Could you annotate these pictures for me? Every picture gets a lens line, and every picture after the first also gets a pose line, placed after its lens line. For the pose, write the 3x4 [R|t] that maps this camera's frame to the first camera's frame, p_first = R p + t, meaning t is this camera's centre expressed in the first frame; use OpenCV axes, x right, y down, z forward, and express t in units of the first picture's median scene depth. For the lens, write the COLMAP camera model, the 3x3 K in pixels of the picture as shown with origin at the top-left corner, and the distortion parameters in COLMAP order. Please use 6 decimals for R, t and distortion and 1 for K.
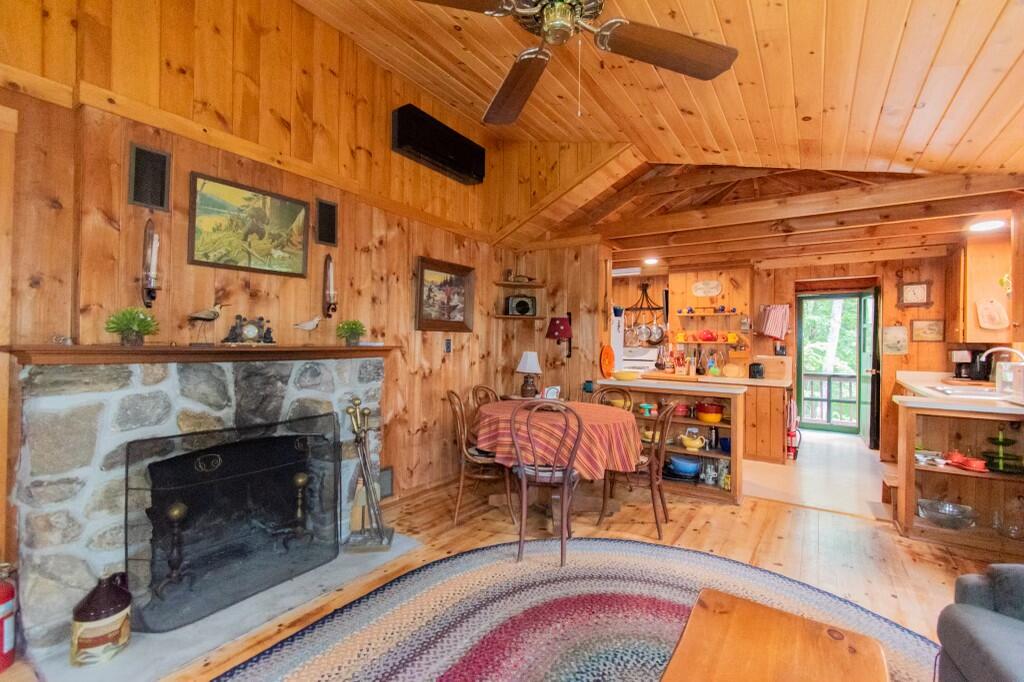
lens RADIAL K [[449.0, 0, 516.5], [0, 449.0, 337.8], [0, 0, 1]] dist [0.001358, -0.000410]
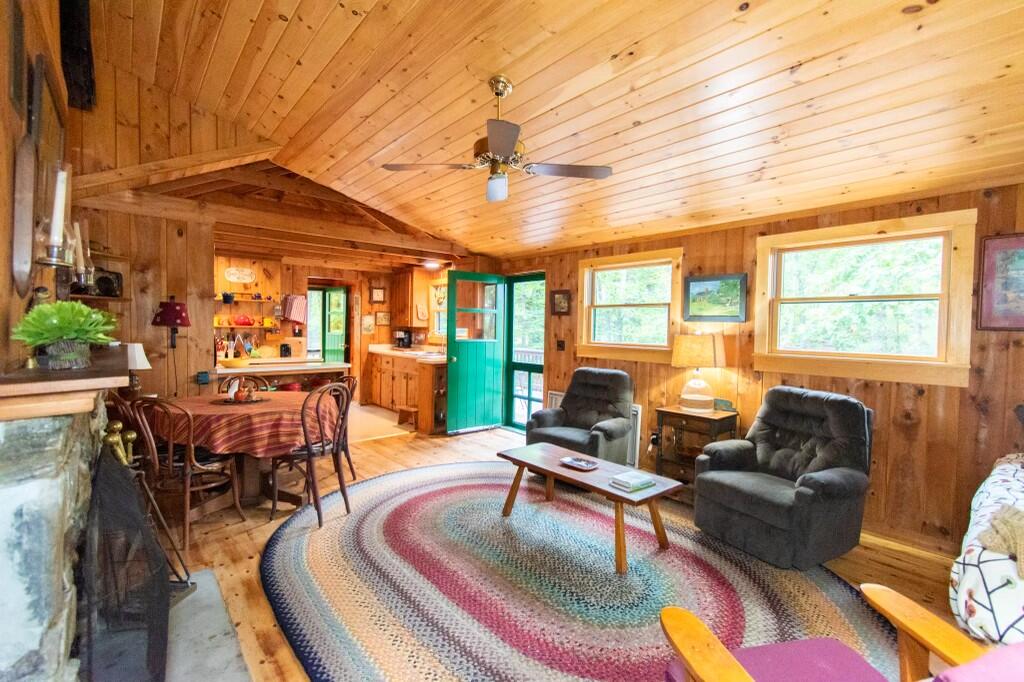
lens RADIAL K [[450.5, 0, 516.2], [0, 450.5, 338.2], [0, 0, 1]] dist [-0.000734, 0.000005]
pose [[0.264884, -0.035294, 0.963634, -0.897316], [-0.018339, 0.998965, 0.041629, -0.038380], [-0.964106, -0.028699, 0.263963, 0.212789]]
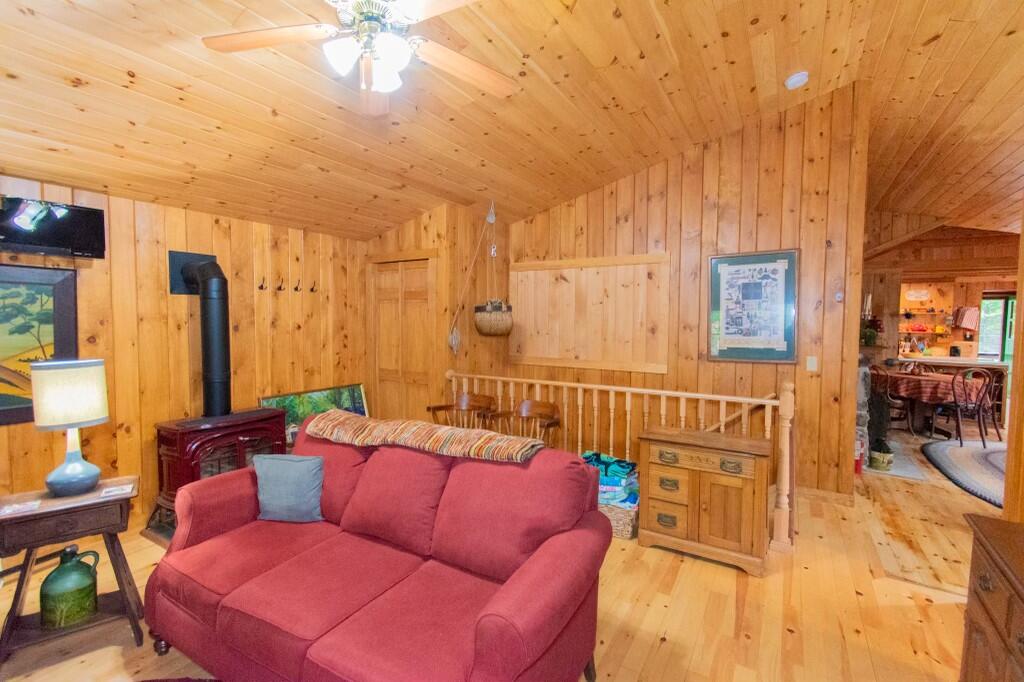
lens RADIAL K [[450.6, 0, 516.1], [0, 450.6, 337.5], [0, 0, 1]] dist [-0.000256, -0.000601]
pose [[0.999525, 0.000269, 0.030804, -1.977723], [-0.001977, 0.998460, 0.055445, -0.108251], [-0.030741, -0.055479, 0.997986, -0.917433]]
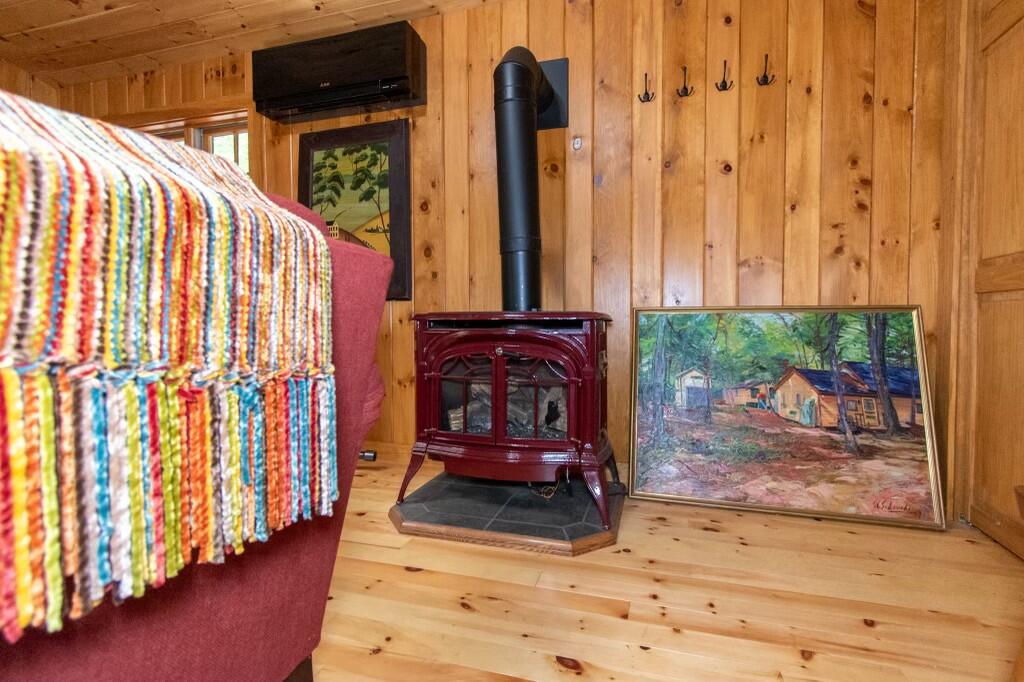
lens RADIAL K [[450.5, 0, 516.2], [0, 450.5, 338.2], [0, 0, 1]] dist [-0.000734, 0.000005]
pose [[0.307378, 0.024312, -0.951277, -2.086099], [0.011787, 0.999500, 0.029353, 0.186174], [0.951514, -0.020235, 0.306938, 0.090260]]
